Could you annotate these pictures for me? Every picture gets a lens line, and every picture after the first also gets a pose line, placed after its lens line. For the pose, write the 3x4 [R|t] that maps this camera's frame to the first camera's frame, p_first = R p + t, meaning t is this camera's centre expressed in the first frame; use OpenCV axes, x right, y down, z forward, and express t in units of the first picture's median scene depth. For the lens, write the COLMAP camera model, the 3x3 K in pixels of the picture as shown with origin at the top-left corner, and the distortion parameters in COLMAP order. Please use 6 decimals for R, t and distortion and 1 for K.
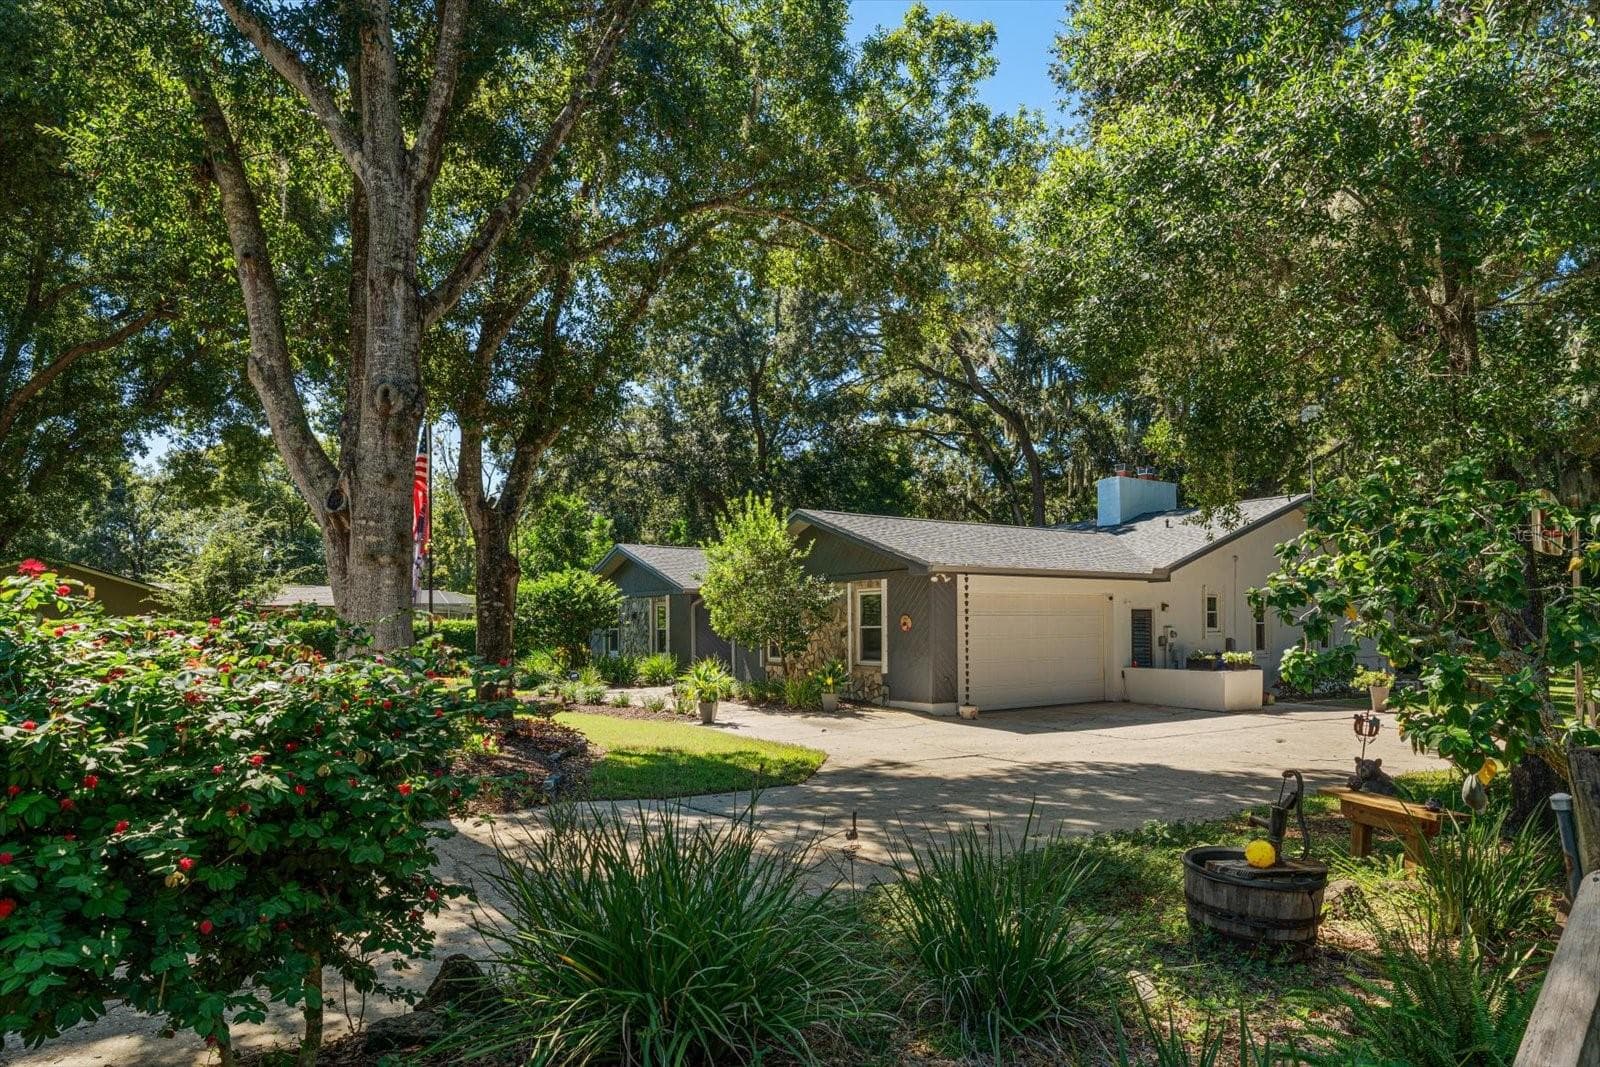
lens RADIAL K [[922.9, 0, 799.6], [0, 922.9, 640.0], [0, 0, 1]] dist [0.000878, 0.000112]
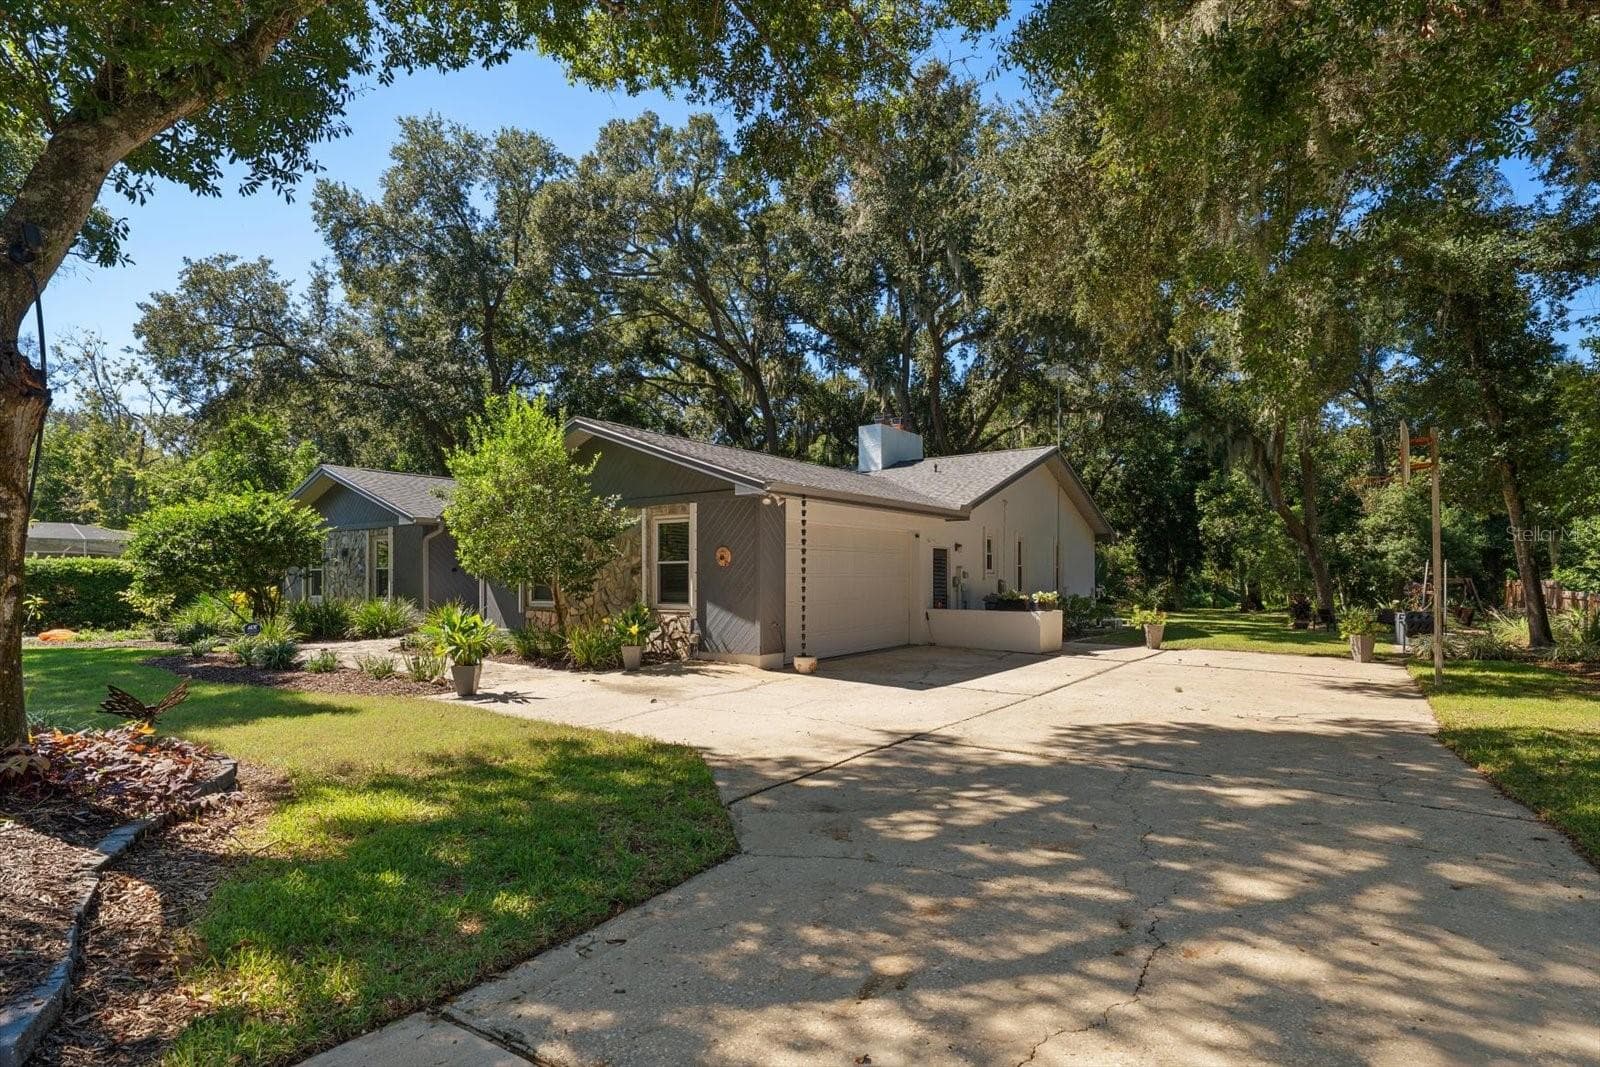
lens RADIAL K [[772.2, 0, 792.4], [0, 772.2, 582.5], [0, 0, 1]] dist [-0.001229, -0.000308]
pose [[0.939792, 0.002518, 0.341737, -0.056131], [0.000197, 0.999969, -0.007910, 0.009137], [-0.341746, 0.007501, 0.939762, 0.310657]]
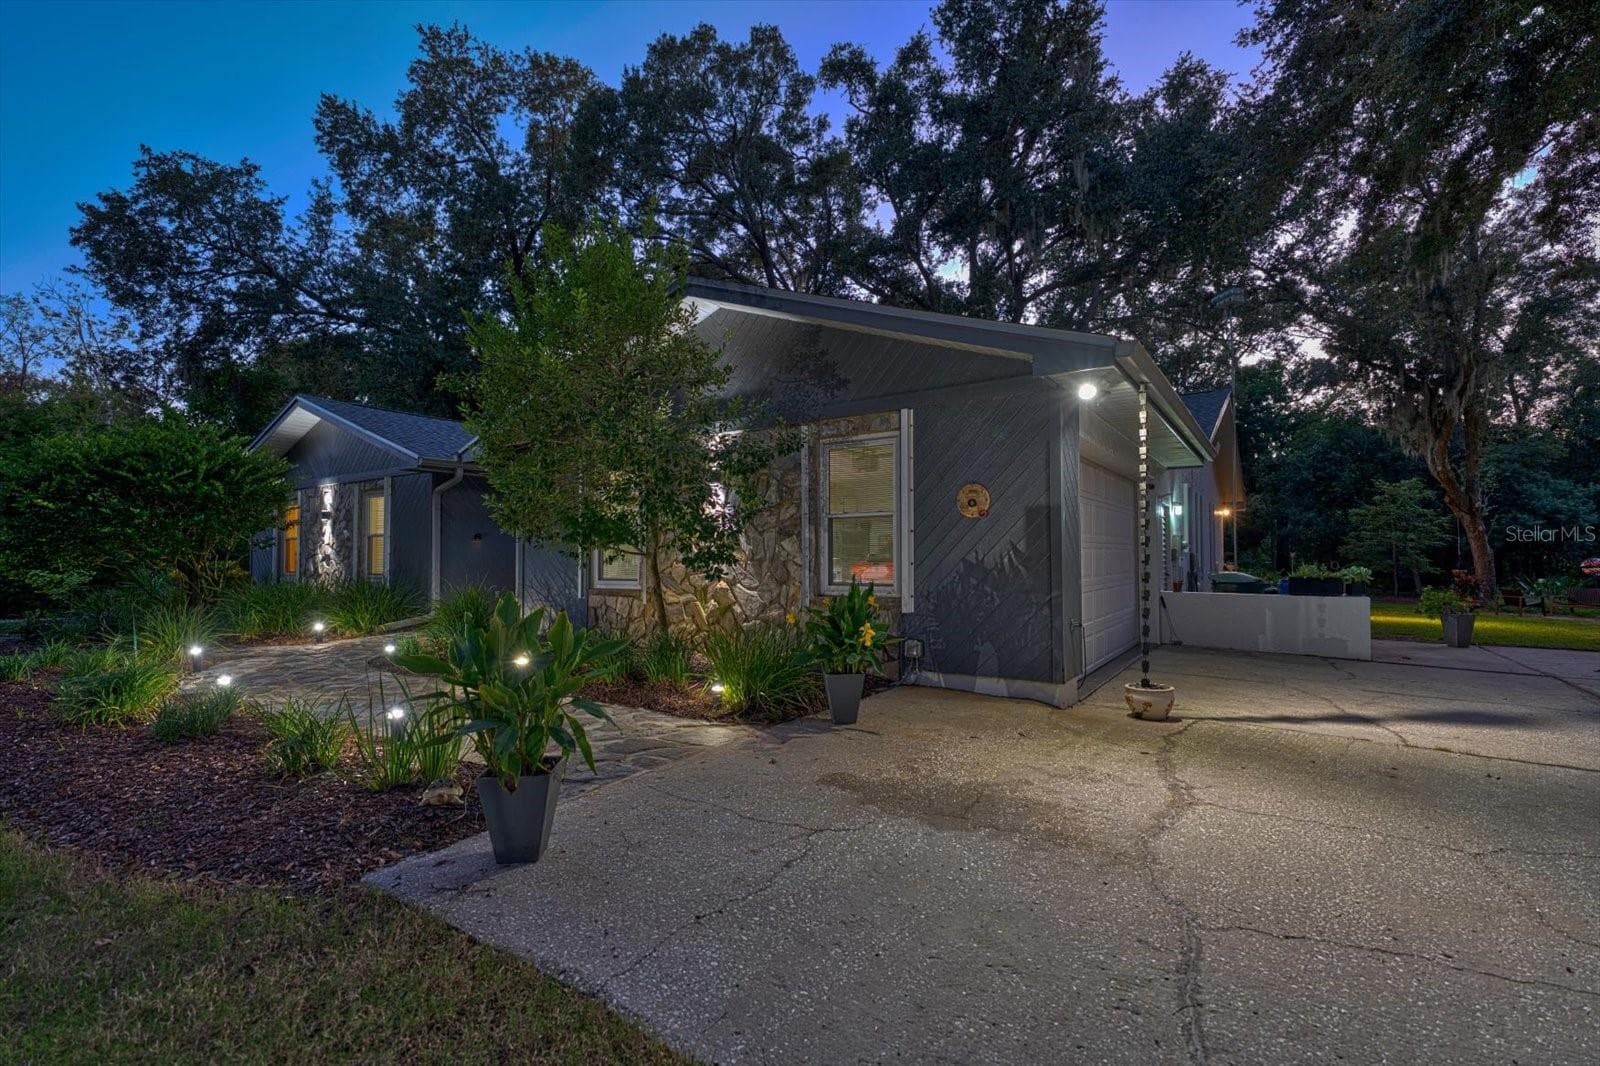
lens RADIAL K [[715.9, 0, 800.0], [0, 715.9, 533.0], [0, 0, 1]] dist [-0.001350, -0.000116]
pose [[0.932234, 0.017458, 0.361435, -0.084475], [-0.000166, 0.998856, -0.047817, 0.013058], [-0.361856, 0.044516, 0.931171, 0.648121]]
